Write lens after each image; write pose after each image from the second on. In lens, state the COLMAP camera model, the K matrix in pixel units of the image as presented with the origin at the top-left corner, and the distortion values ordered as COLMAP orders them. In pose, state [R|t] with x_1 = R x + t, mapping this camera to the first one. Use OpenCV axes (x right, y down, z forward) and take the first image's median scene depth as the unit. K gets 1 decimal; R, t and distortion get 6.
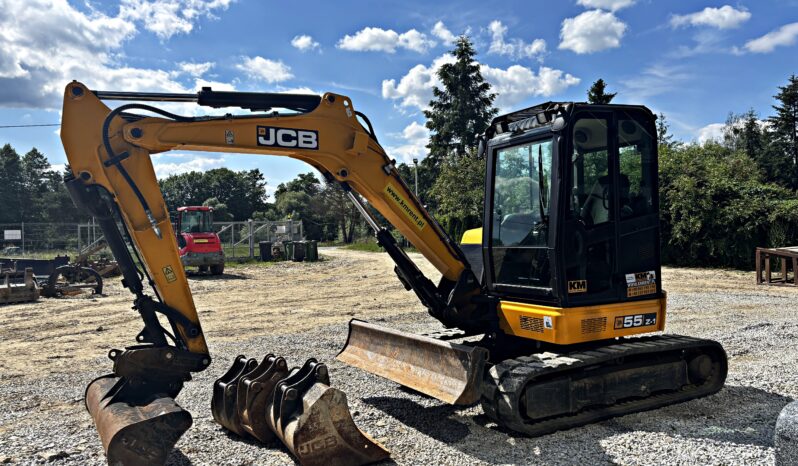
lens RADIAL K [[603.2, 0, 393.4], [0, 603.2, 238.7], [0, 0, 1]] dist [0.041087, -0.046215]
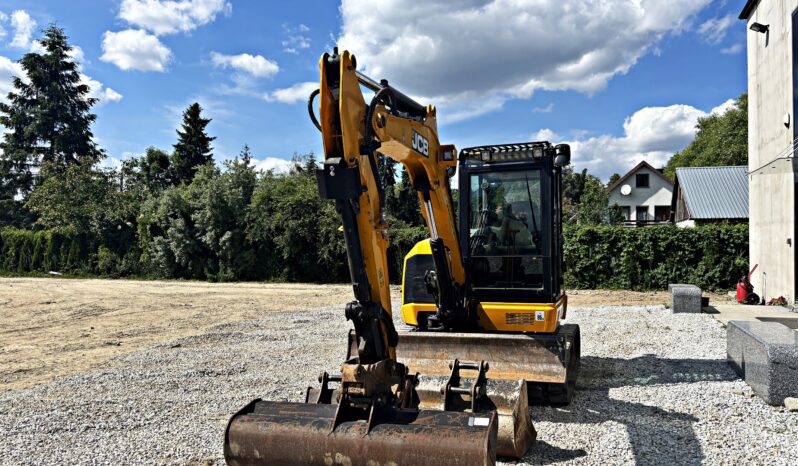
lens RADIAL K [[603.2, 0, 397.9], [0, 603.2, 238.6], [0, 0, 1]] dist [0.041087, -0.046215]
pose [[0.746523, 0.028123, 0.664765, -0.782708], [-0.002260, 0.999208, -0.039733, 0.028379], [-0.665356, 0.028159, 0.745995, 0.250984]]
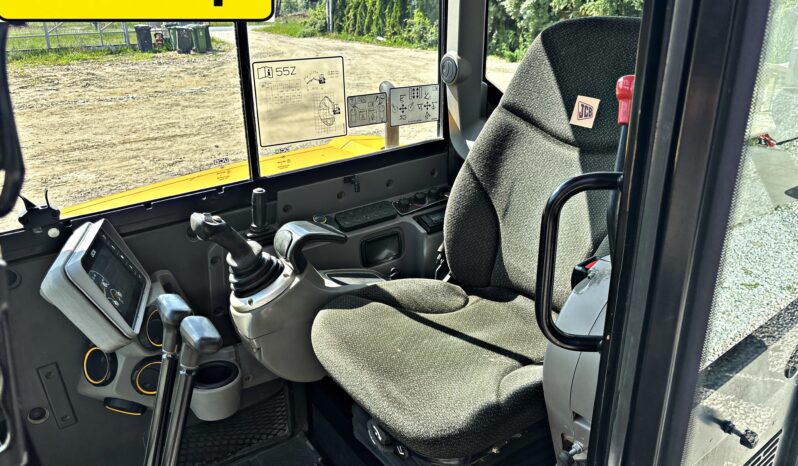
lens RADIAL K [[603.2, 0, 400.8], [0, 603.2, 232.9], [0, 0, 1]] dist [0.041087, -0.046215]
pose [[0.995767, -0.017596, 0.090214, 0.311782], [-0.014663, 0.938524, 0.344904, -0.121162], [-0.090736, -0.344766, 0.934293, 0.930794]]
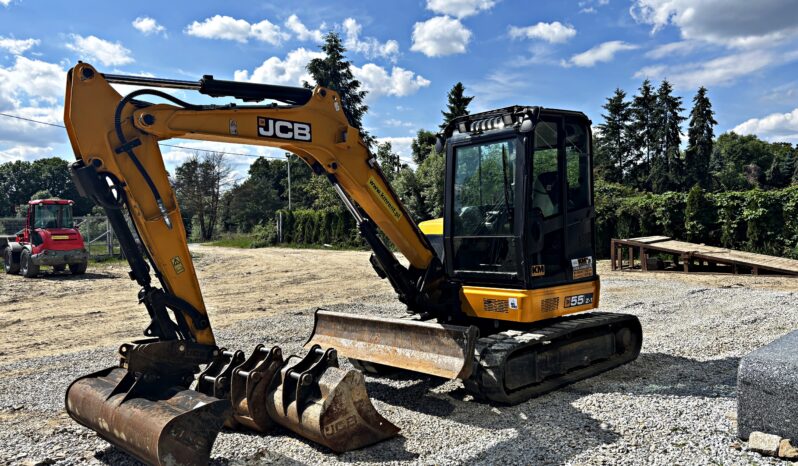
lens RADIAL K [[603.2, 0, 398.6], [0, 603.2, 235.8], [0, 0, 1]] dist [0.041087, -0.046215]
pose [[0.970306, -0.007675, 0.241757, -0.213060], [0.007165, 0.999970, 0.002986, 0.008699], [-0.241773, -0.001165, 0.970332, -0.027929]]
